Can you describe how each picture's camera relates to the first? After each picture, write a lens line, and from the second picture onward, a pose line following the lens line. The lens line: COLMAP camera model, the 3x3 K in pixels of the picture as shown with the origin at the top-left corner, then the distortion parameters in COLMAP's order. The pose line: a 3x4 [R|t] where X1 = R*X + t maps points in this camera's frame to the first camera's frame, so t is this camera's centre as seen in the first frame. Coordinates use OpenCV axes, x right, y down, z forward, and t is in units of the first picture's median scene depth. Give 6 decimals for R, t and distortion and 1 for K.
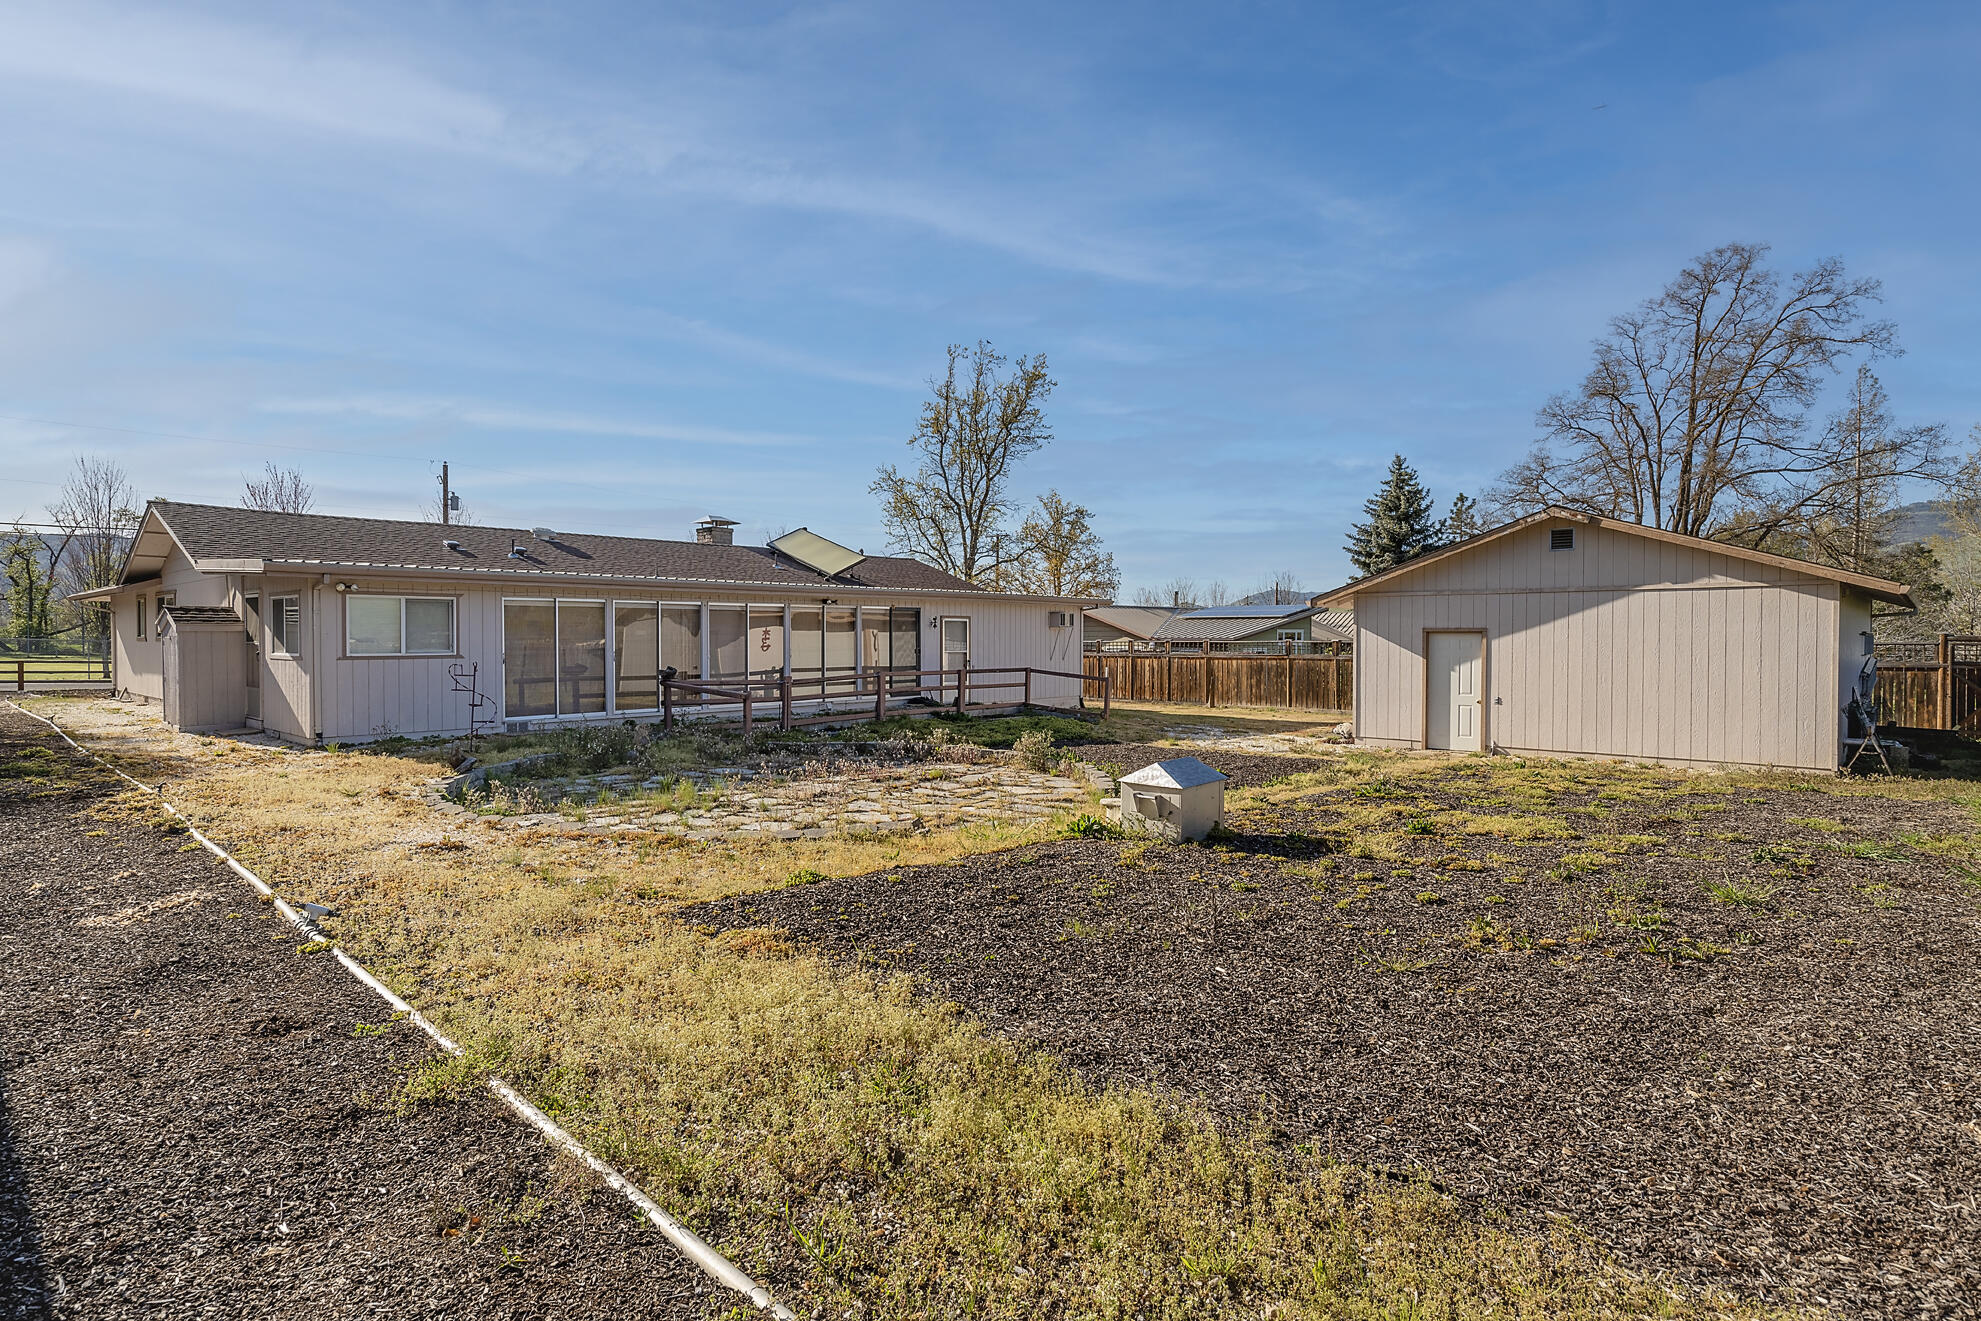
lens RADIAL K [[1025.1, 0, 987.6], [0, 1025.1, 656.8], [0, 0, 1]] dist [-0.033659, 0.023289]
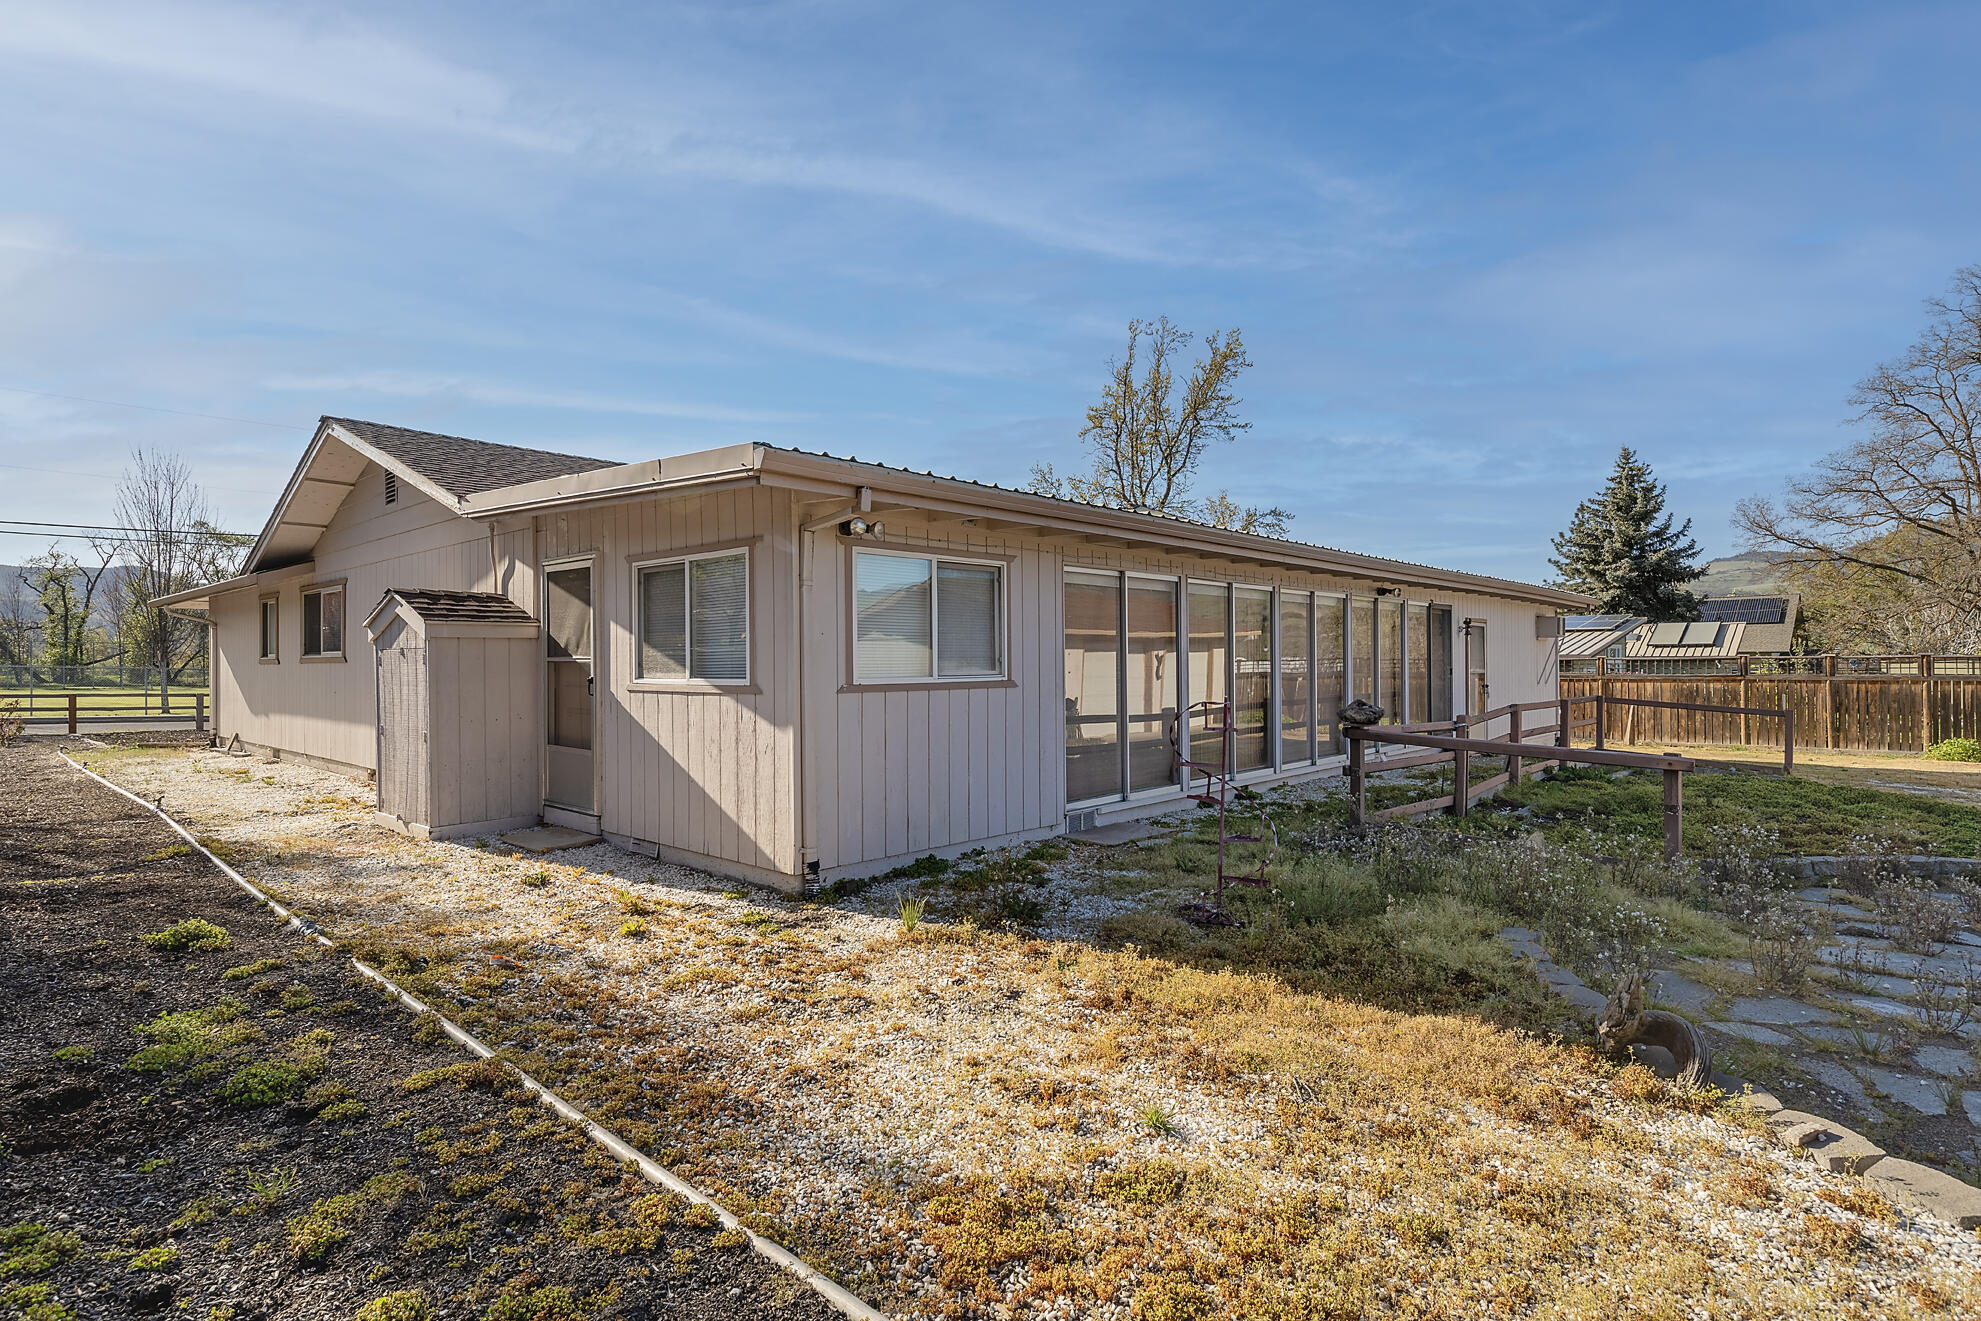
lens RADIAL K [[1025.1, 0, 987.6], [0, 1025.1, 656.8], [0, 0, 1]] dist [-0.033659, 0.023289]
pose [[0.999864, -0.007136, -0.014891, -0.333756], [0.006763, 0.999667, -0.024907, -0.000675], [0.015064, 0.024803, 0.999579, 0.325577]]
